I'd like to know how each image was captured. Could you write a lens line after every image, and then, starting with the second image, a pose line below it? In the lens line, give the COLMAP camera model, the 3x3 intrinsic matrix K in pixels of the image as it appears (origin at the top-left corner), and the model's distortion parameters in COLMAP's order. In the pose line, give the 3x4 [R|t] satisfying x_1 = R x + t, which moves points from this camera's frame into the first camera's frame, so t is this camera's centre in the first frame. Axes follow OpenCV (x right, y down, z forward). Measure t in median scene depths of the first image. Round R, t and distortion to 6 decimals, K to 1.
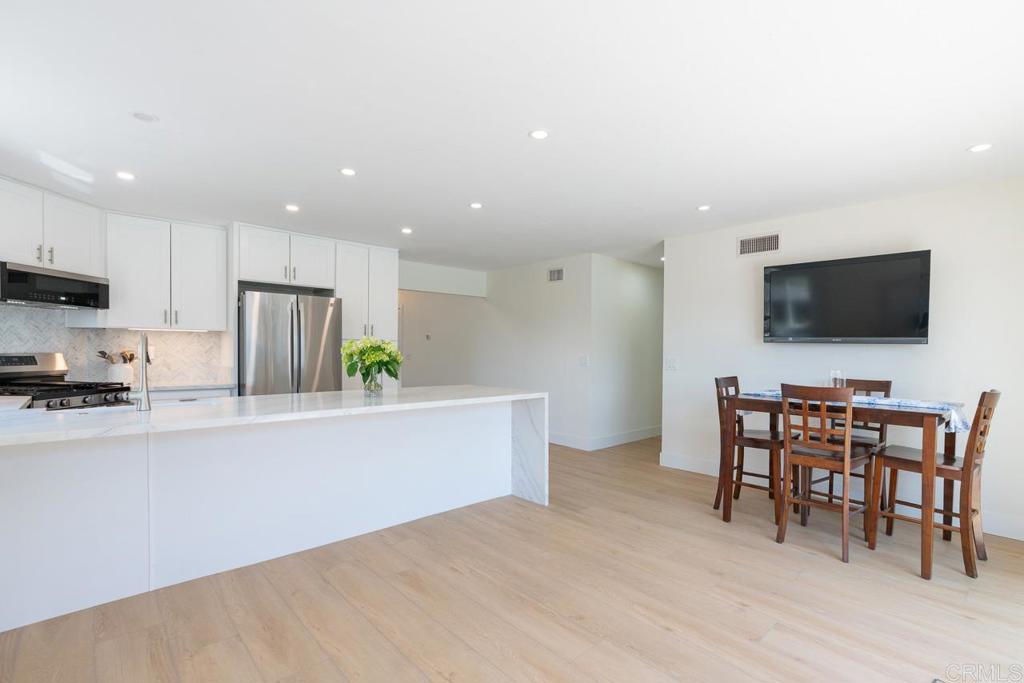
lens RADIAL K [[468.0, 0, 508.5], [0, 468.0, 341.7], [0, 0, 1]] dist [-0.003915, -0.000469]
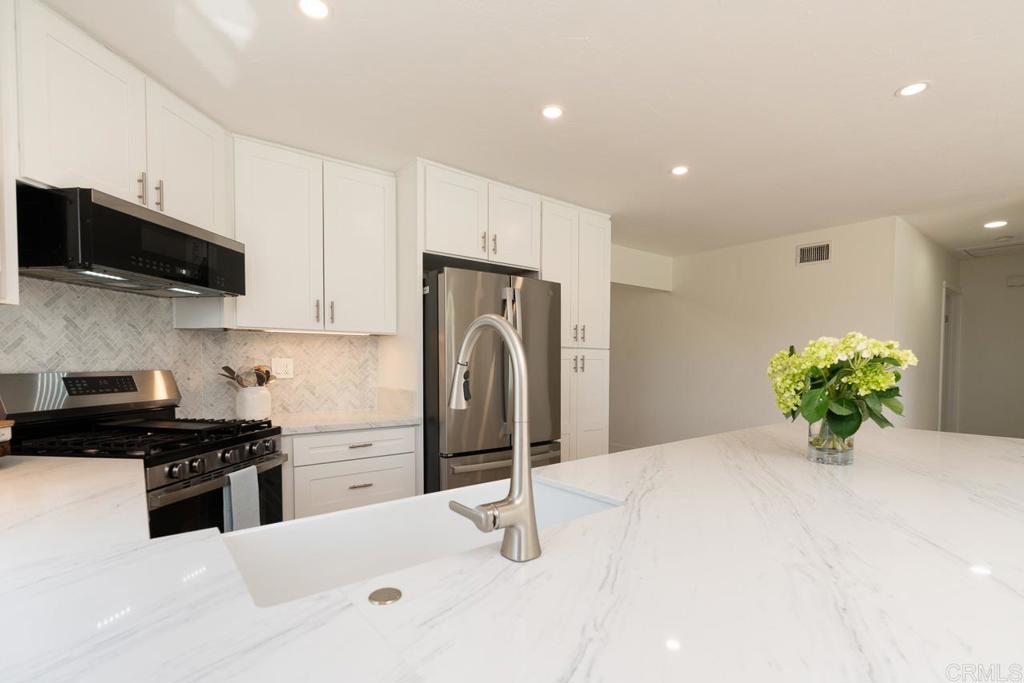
lens RADIAL K [[475.4, 0, 505.9], [0, 475.4, 363.0], [0, 0, 1]] dist [-0.003682, -0.000077]
pose [[0.997645, -0.003266, -0.068510, -0.455949], [0.004666, 0.999783, 0.020294, 0.004089], [0.068429, -0.020566, 0.997444, 0.395319]]
